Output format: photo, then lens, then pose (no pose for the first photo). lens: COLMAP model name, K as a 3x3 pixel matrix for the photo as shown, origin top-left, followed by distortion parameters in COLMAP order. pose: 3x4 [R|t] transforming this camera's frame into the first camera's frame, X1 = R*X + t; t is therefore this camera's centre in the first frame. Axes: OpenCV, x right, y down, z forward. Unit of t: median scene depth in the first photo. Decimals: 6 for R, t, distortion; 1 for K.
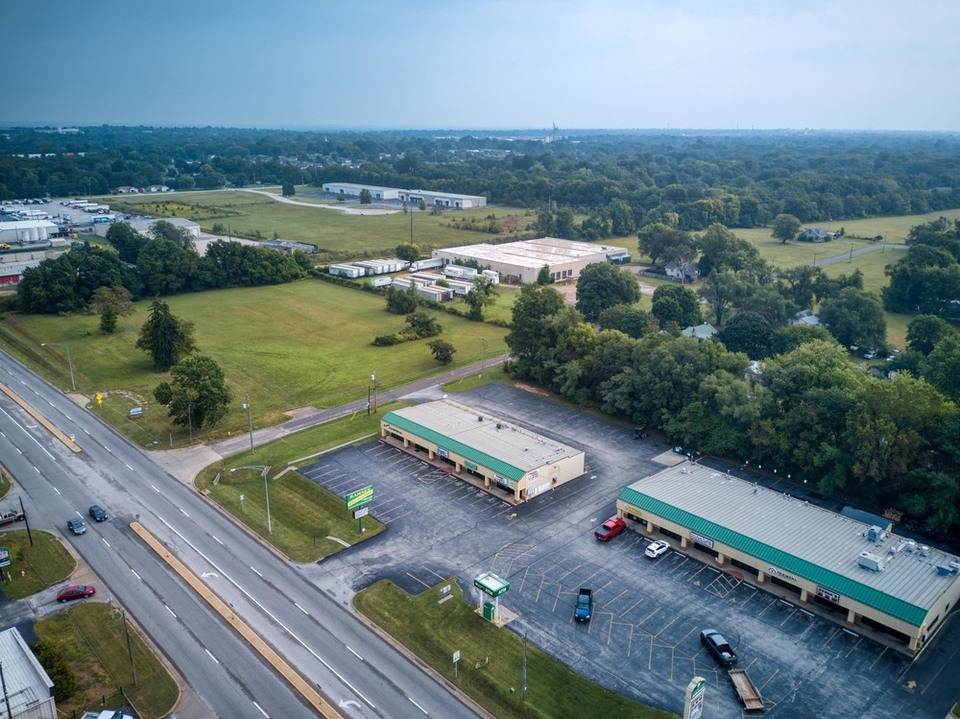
lens RADIAL K [[742.2, 0, 476.6], [0, 742.2, 364.2], [0, 0, 1]] dist [-0.000478, -0.013513]
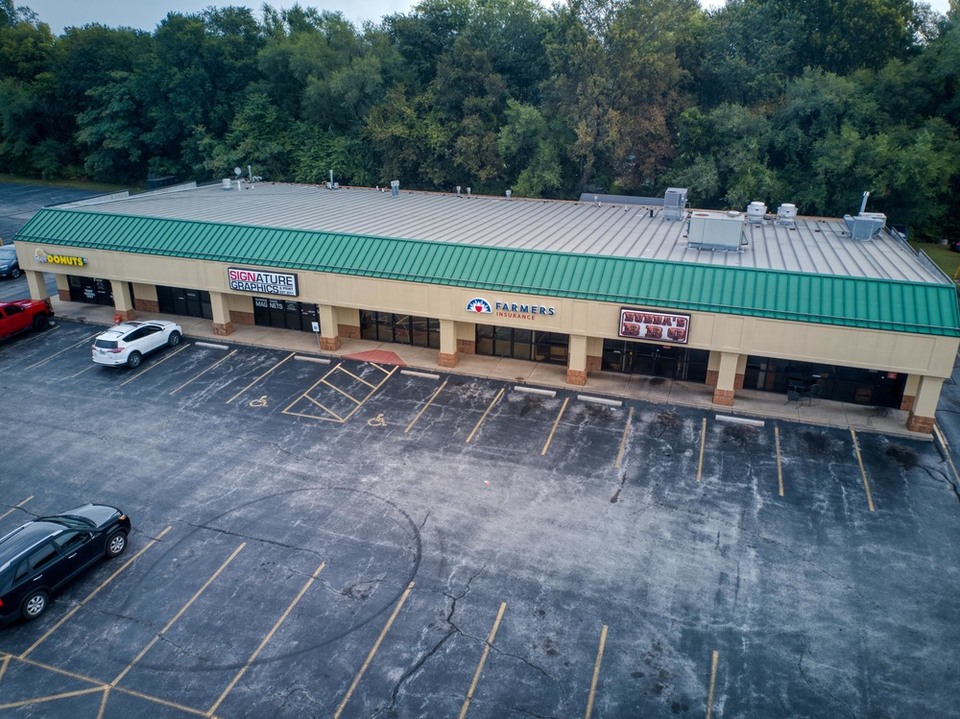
lens RADIAL K [[742.2, 0, 476.7], [0, 742.2, 357.8], [0, 0, 1]] dist [-0.000478, -0.013513]
pose [[0.876913, -0.181391, 0.445107, 0.249602], [0.141366, 0.982429, 0.121855, 0.259186], [-0.459389, -0.043933, 0.887148, 0.709723]]
